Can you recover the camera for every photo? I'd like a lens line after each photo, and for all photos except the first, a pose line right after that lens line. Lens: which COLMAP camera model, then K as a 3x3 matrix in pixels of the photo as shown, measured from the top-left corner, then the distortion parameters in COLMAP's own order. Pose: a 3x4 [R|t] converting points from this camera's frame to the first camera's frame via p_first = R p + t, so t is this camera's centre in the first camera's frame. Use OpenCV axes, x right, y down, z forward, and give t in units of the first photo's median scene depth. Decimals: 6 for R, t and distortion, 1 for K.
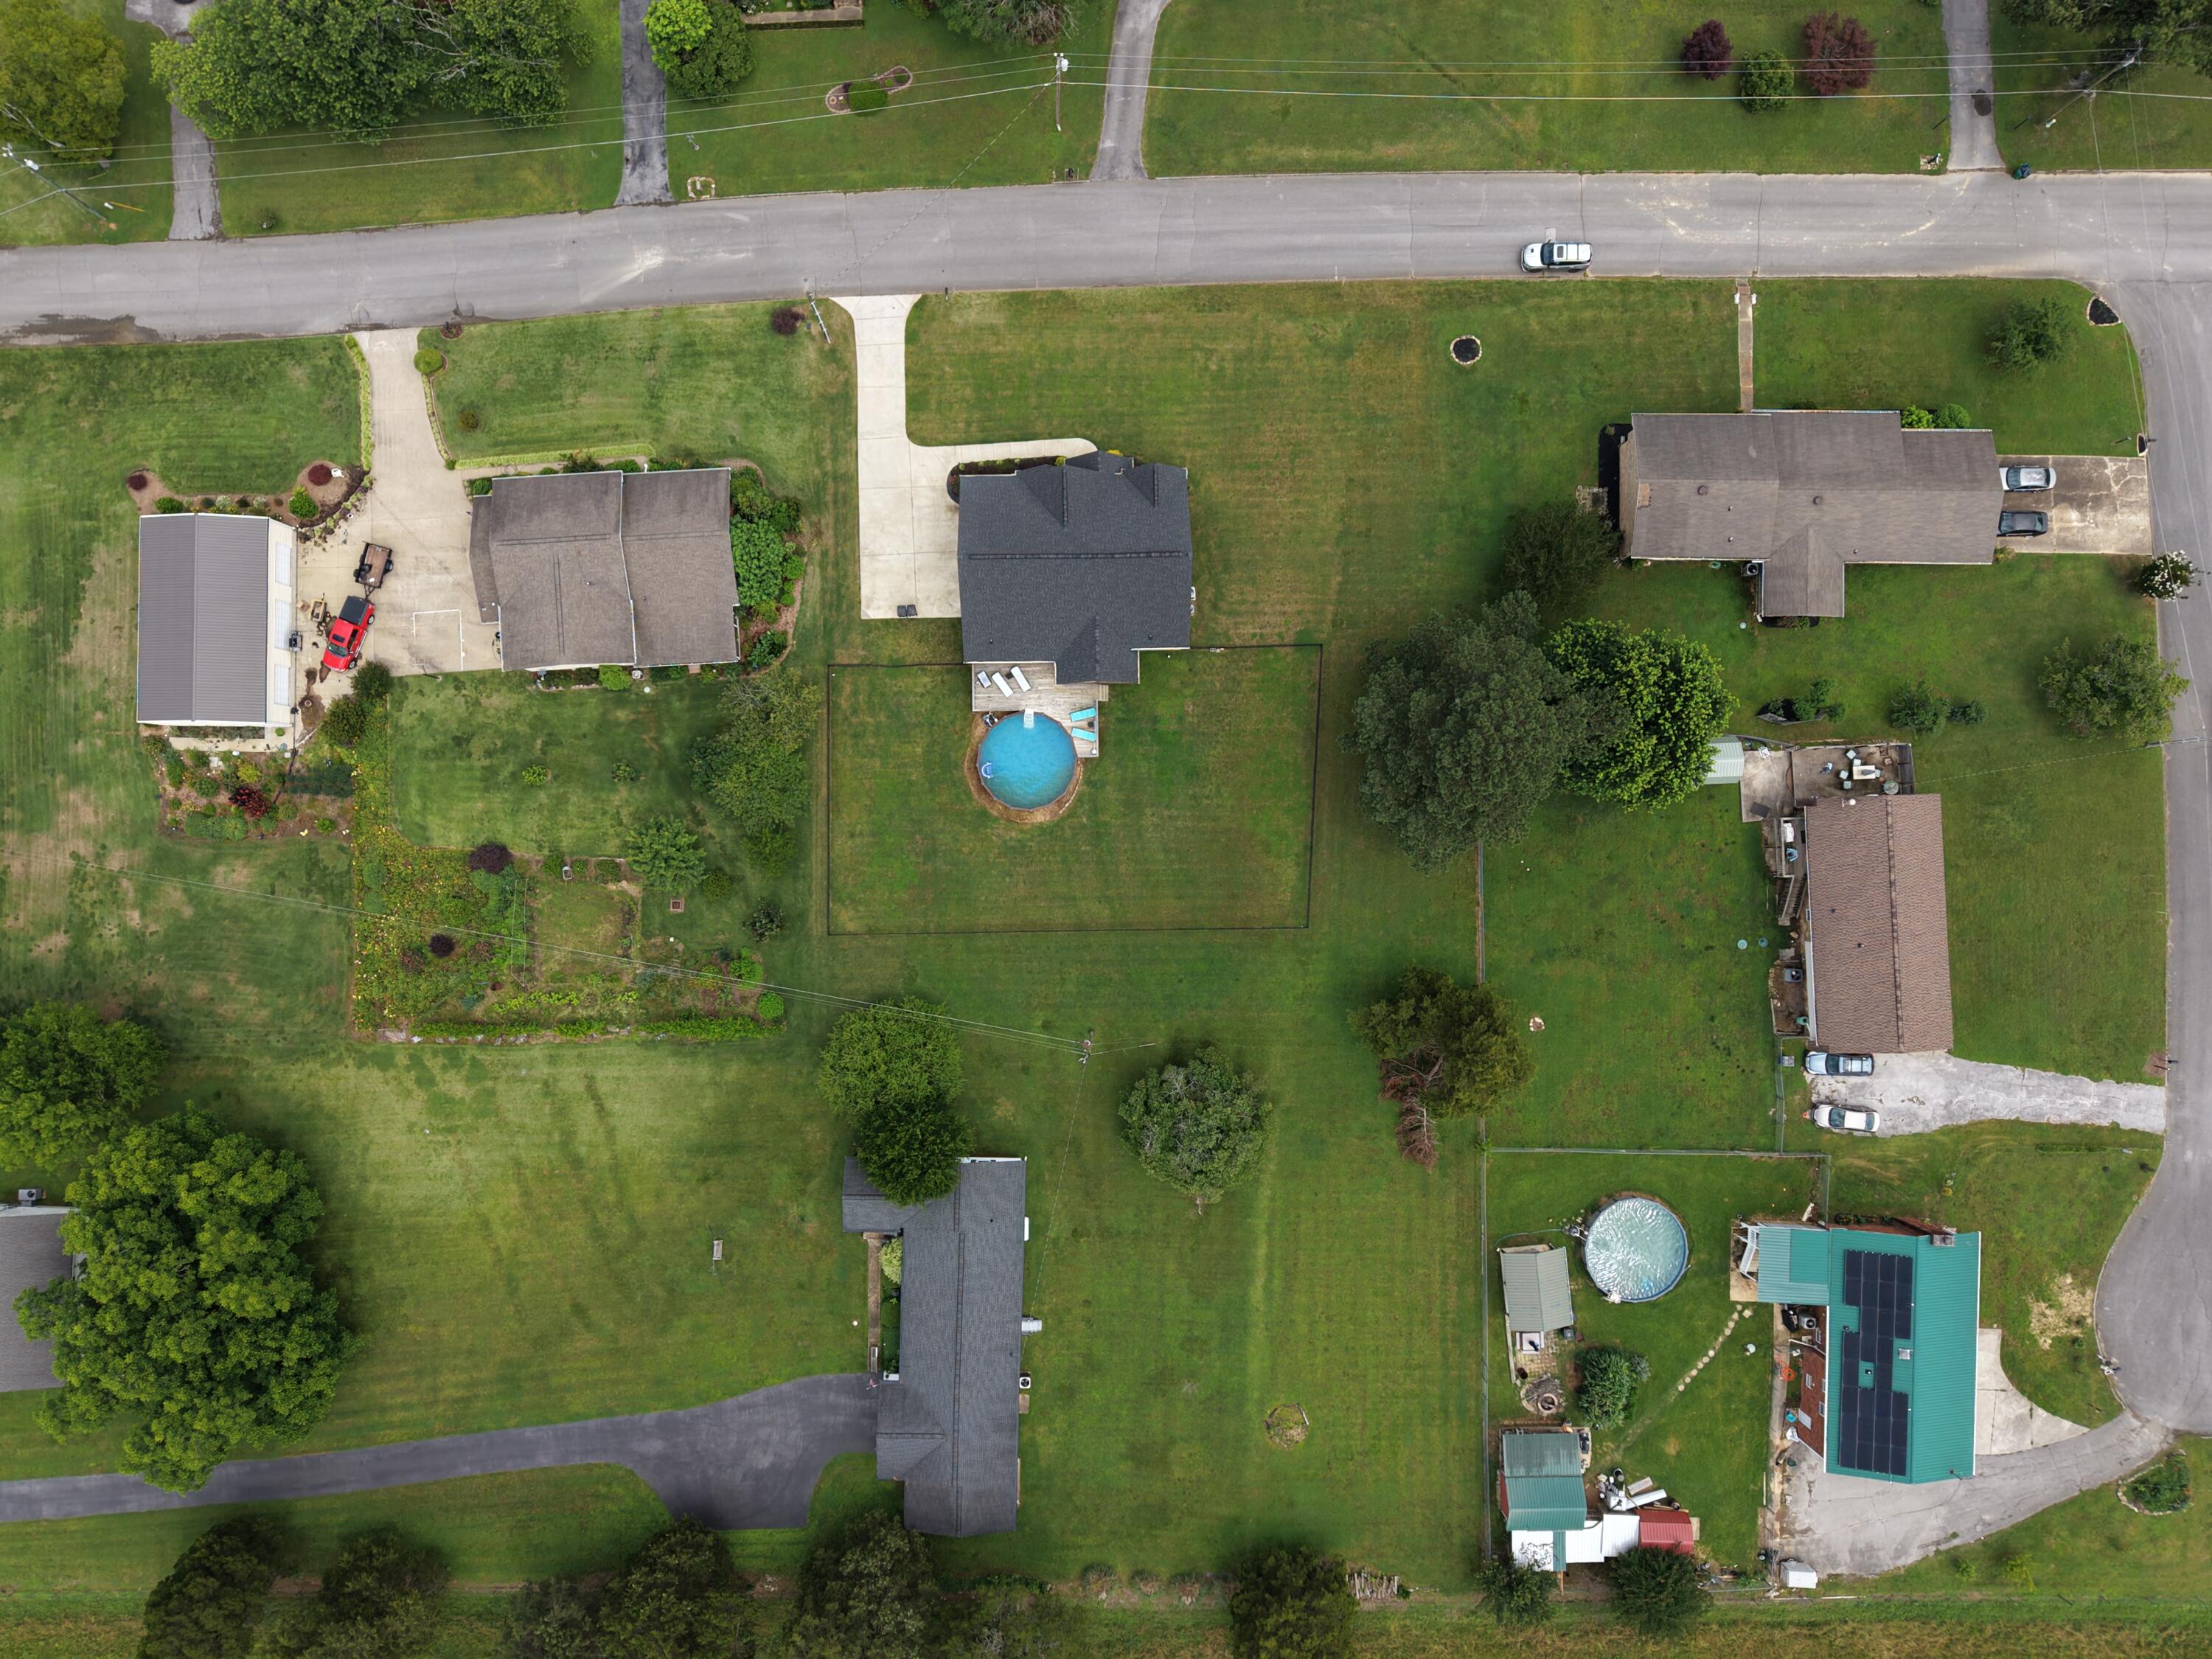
lens RADIAL K [[1591.4, 0, 1094.6], [0, 1591.4, 821.8], [0, 0, 1]] dist [0.026797, -0.021651]
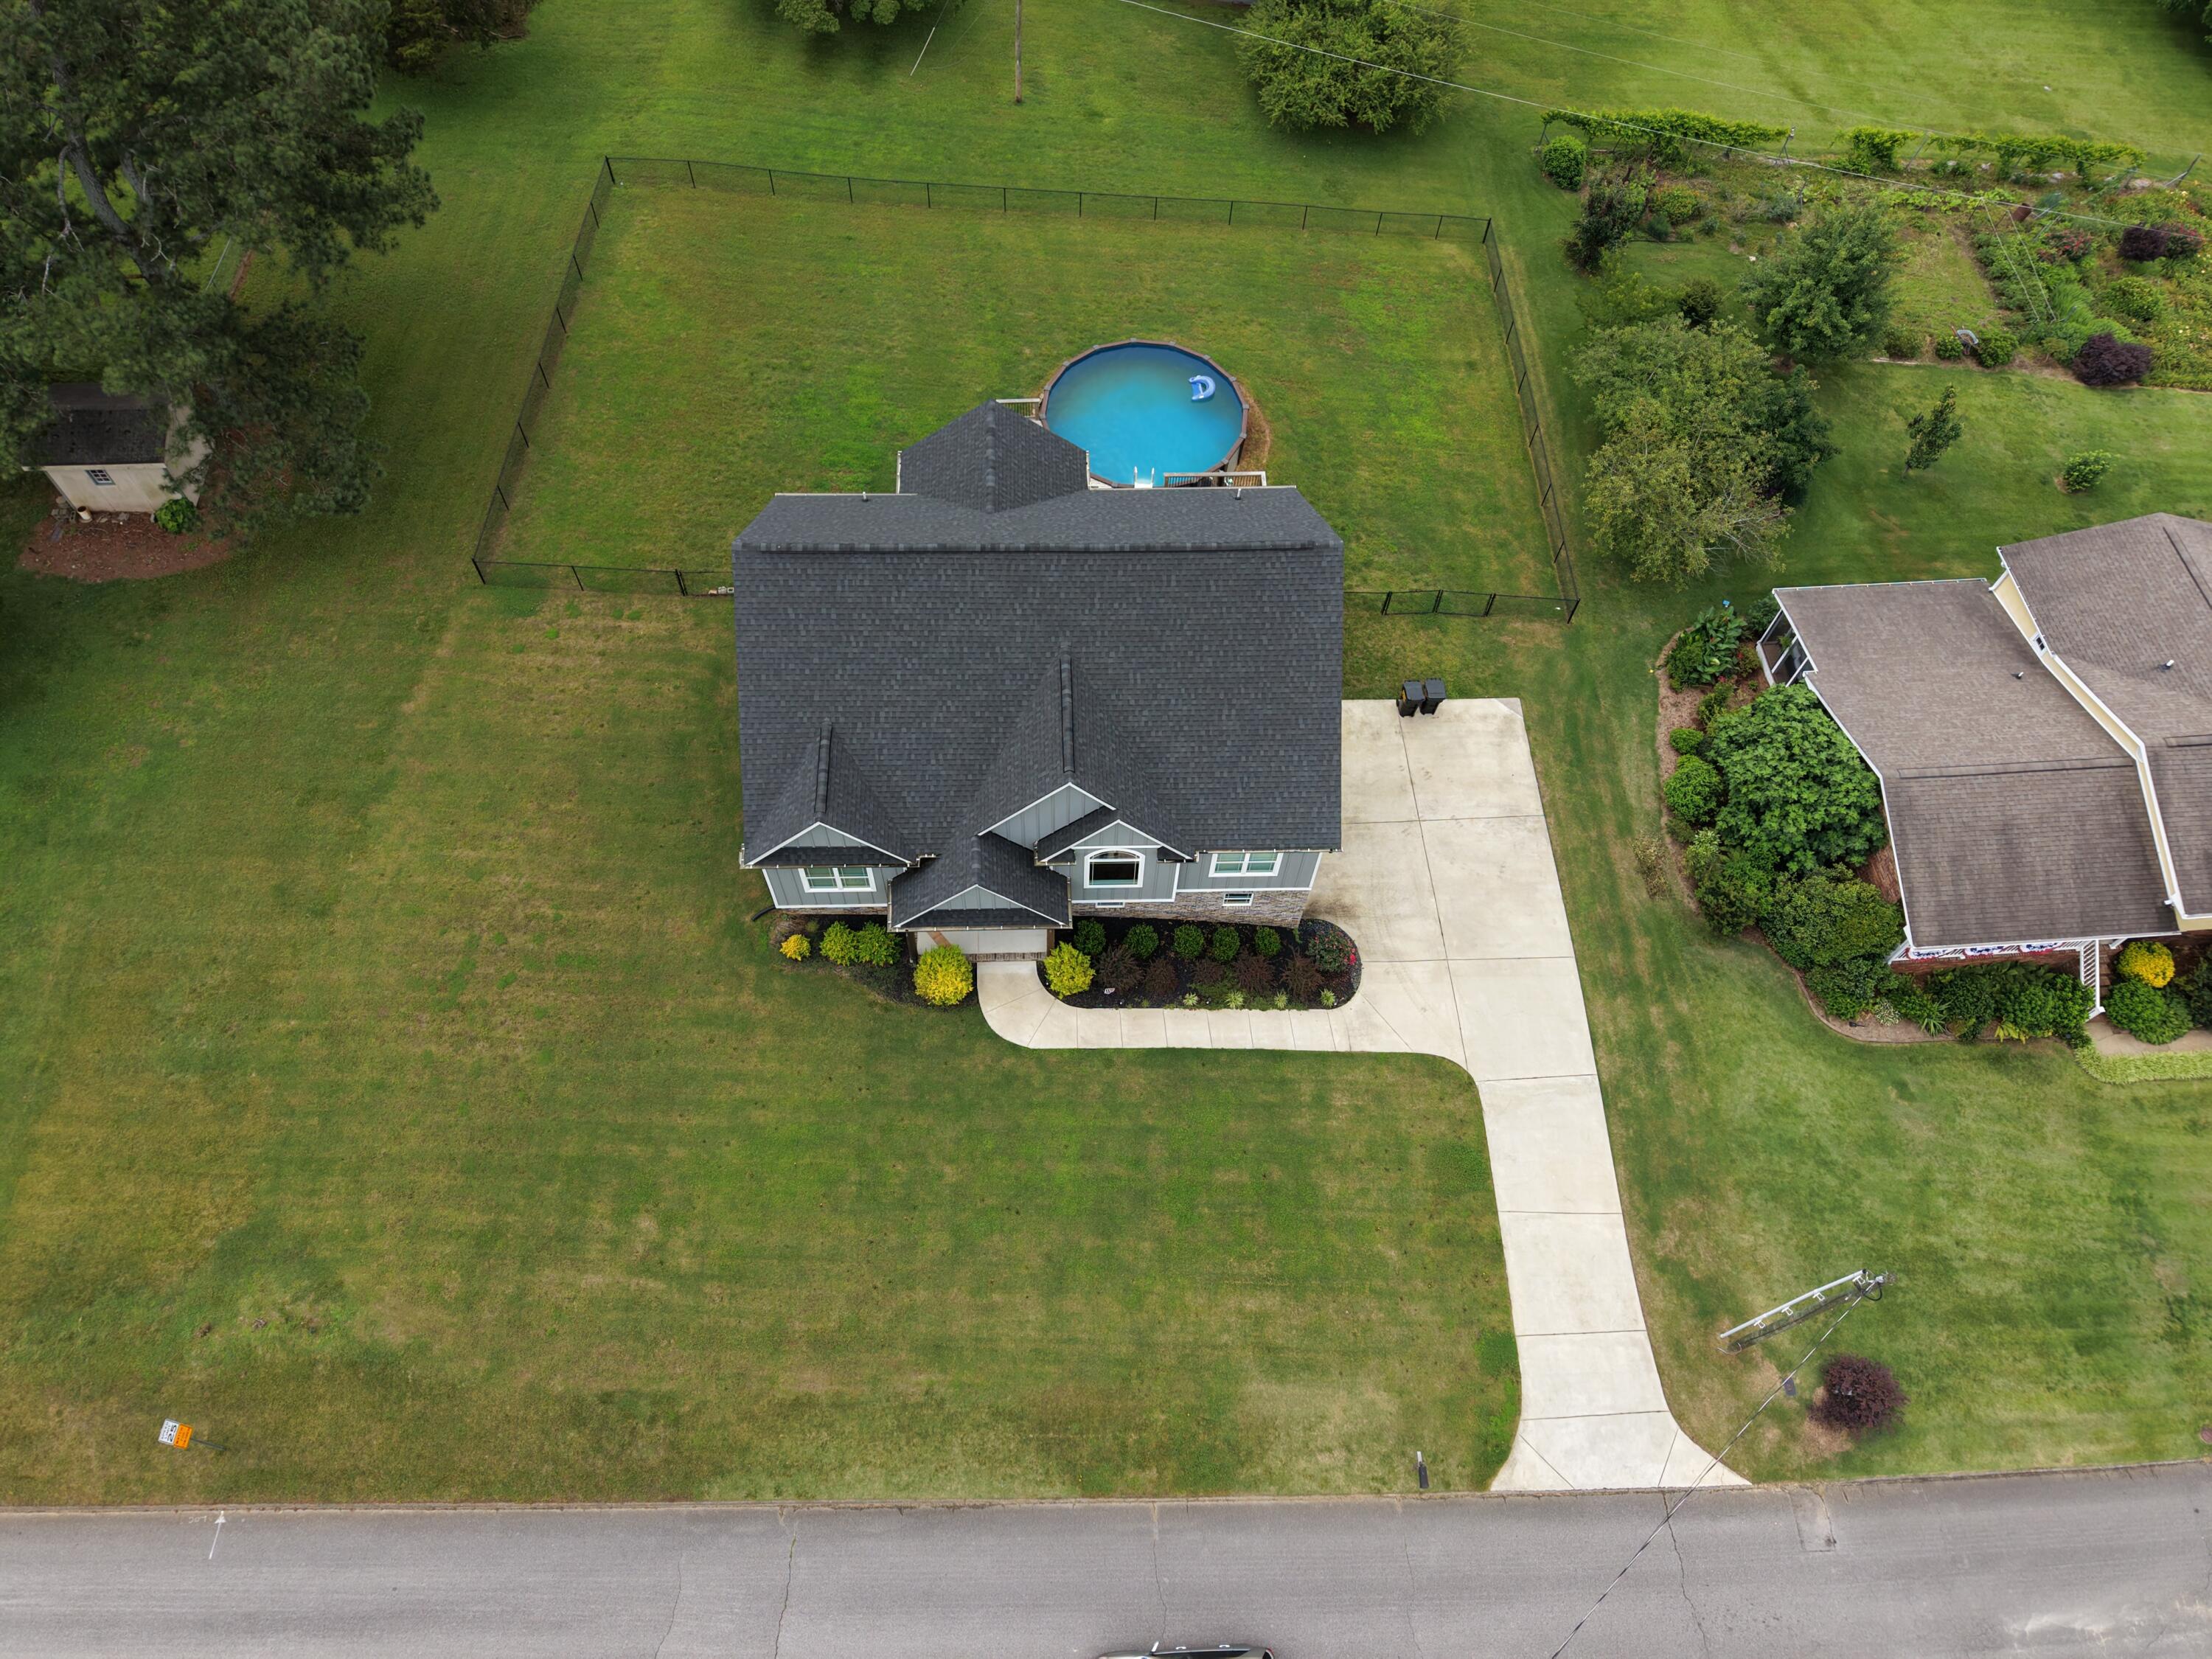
lens RADIAL K [[1472.1, 0, 1101.0], [0, 1472.1, 828.3], [0, 0, 1]] dist [0.018578, -0.022382]
pose [[-0.999393, -0.001091, -0.034821, -0.014086], [-0.016731, -0.861669, 0.507195, -0.376281], [-0.030558, 0.507470, 0.861128, 0.672965]]
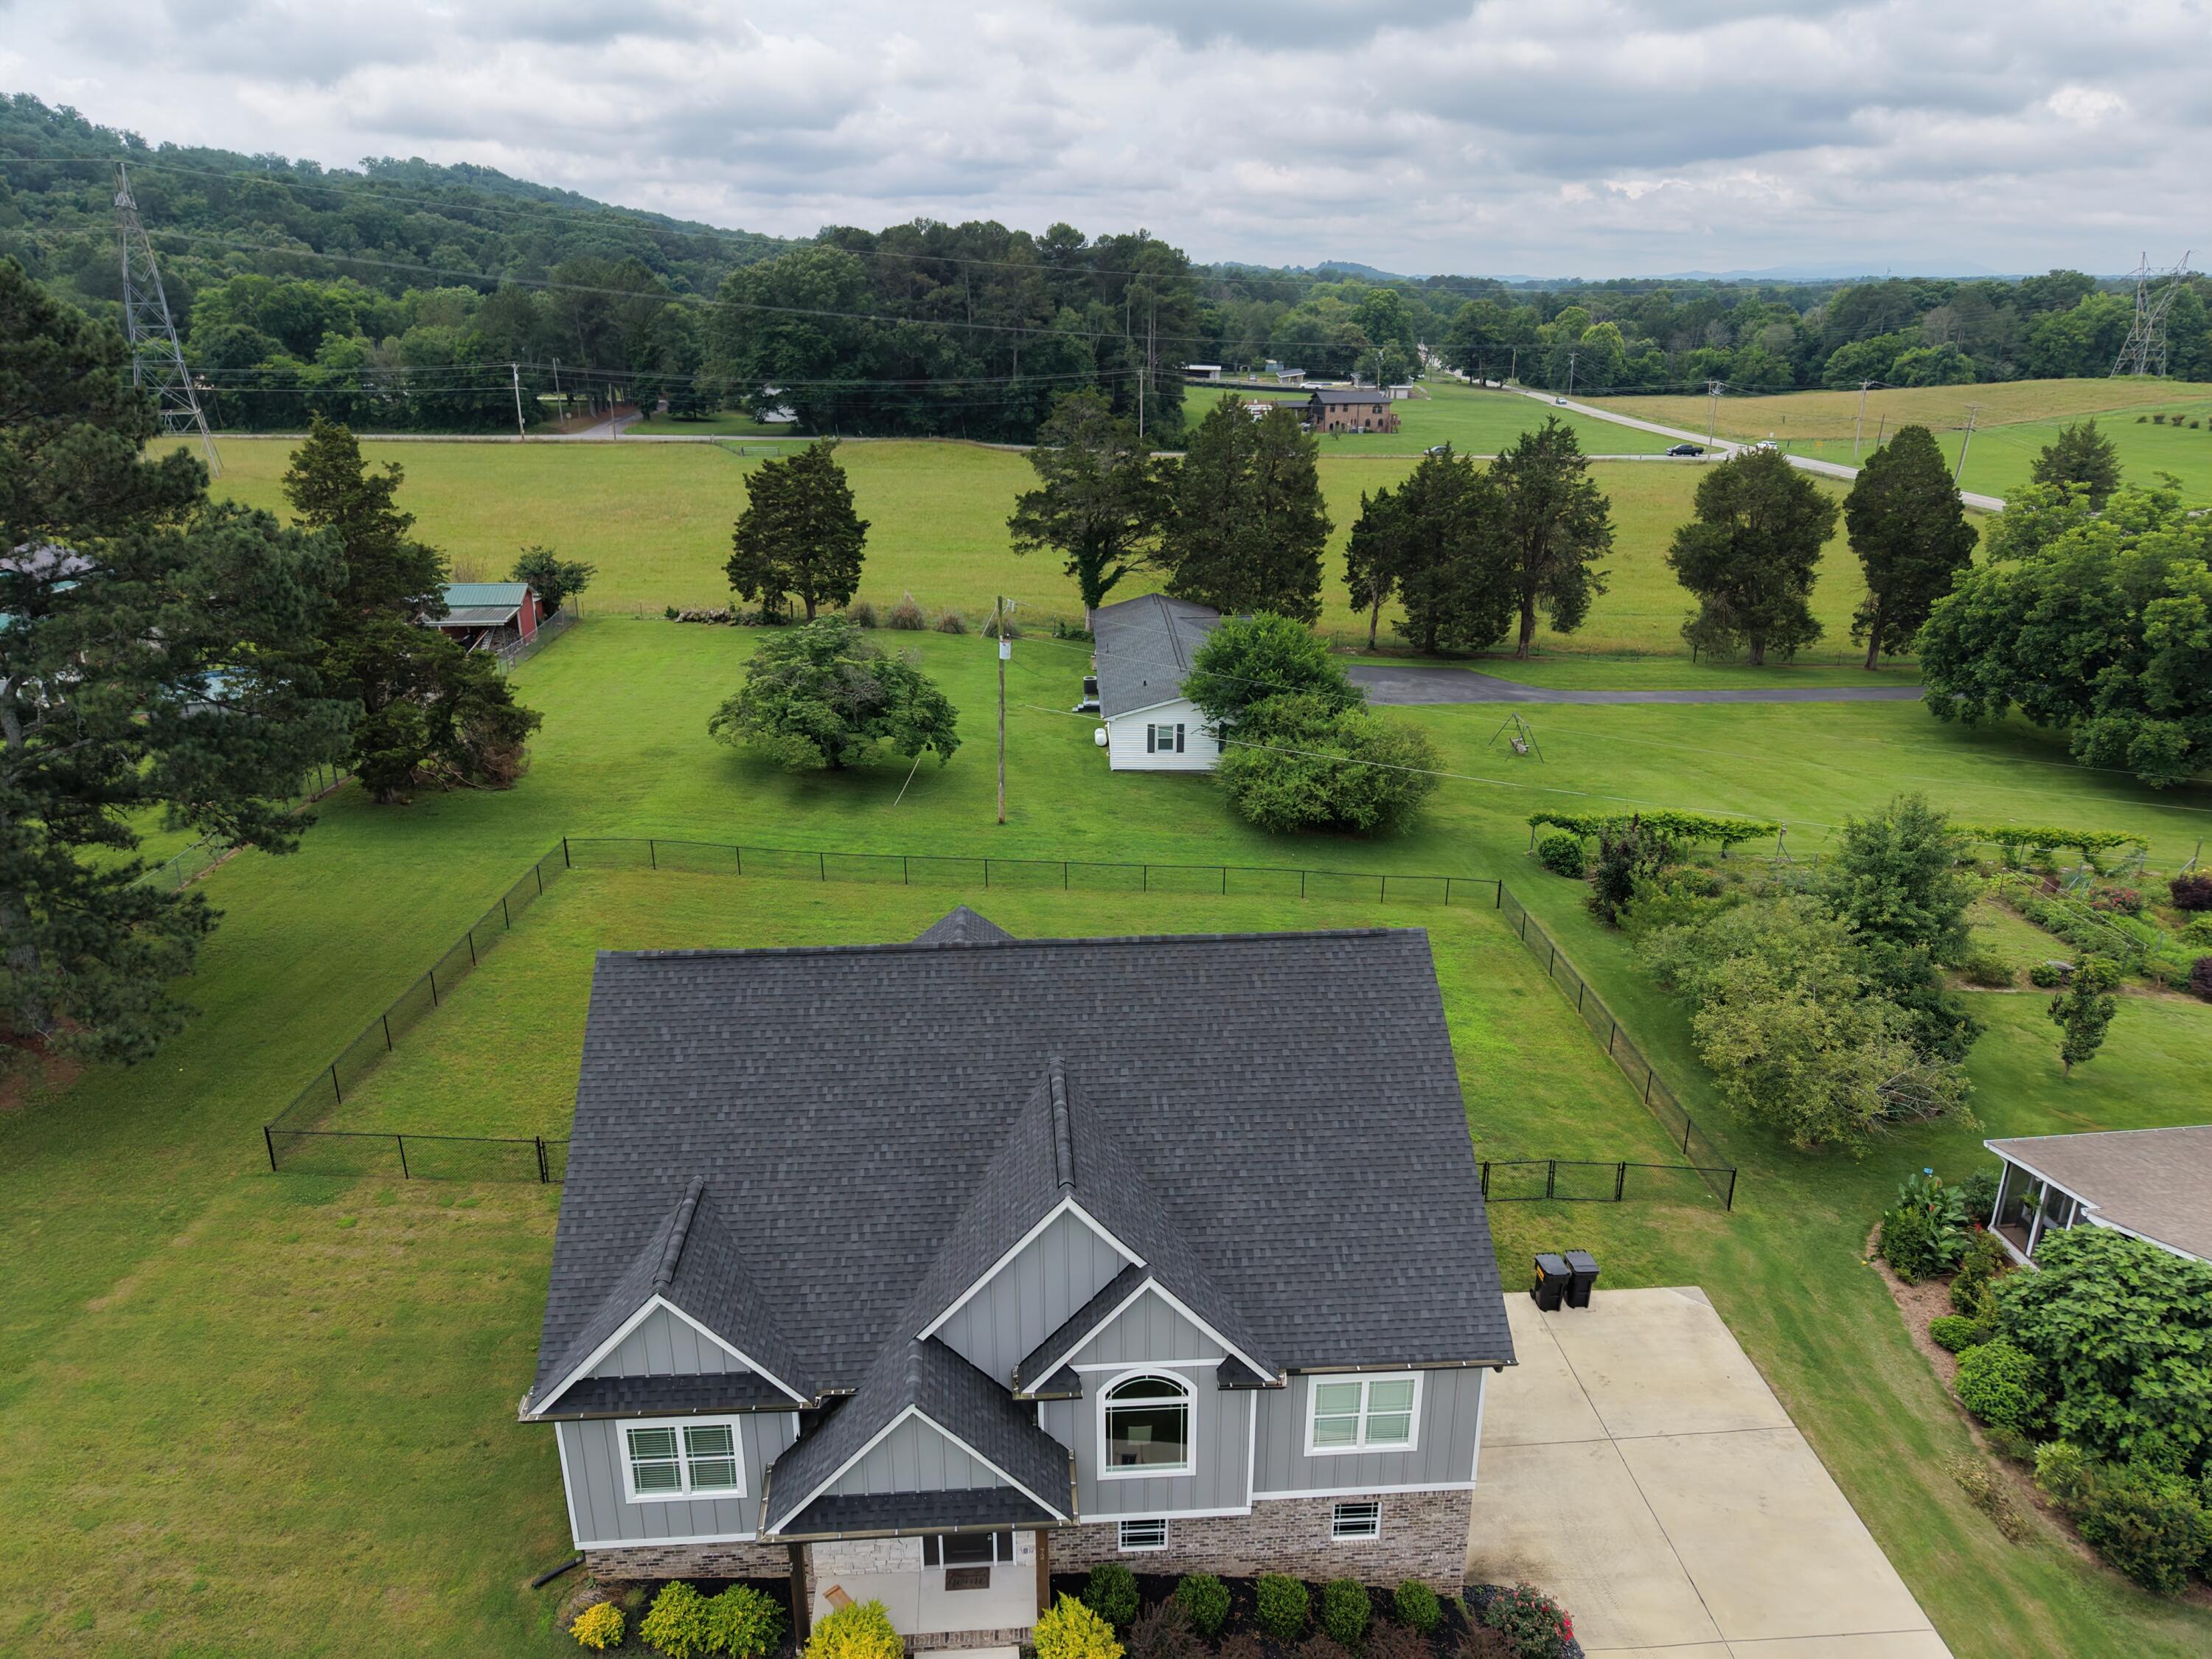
lens RADIAL K [[1472.1, 0, 1097.1], [0, 1472.1, 823.2], [0, 0, 1]] dist [0.018578, -0.022382]
pose [[-0.998932, 0.017419, -0.042807, -0.014739], [-0.046182, -0.340930, 0.938954, -0.376559], [0.001762, 0.939927, 0.341370, 0.823425]]
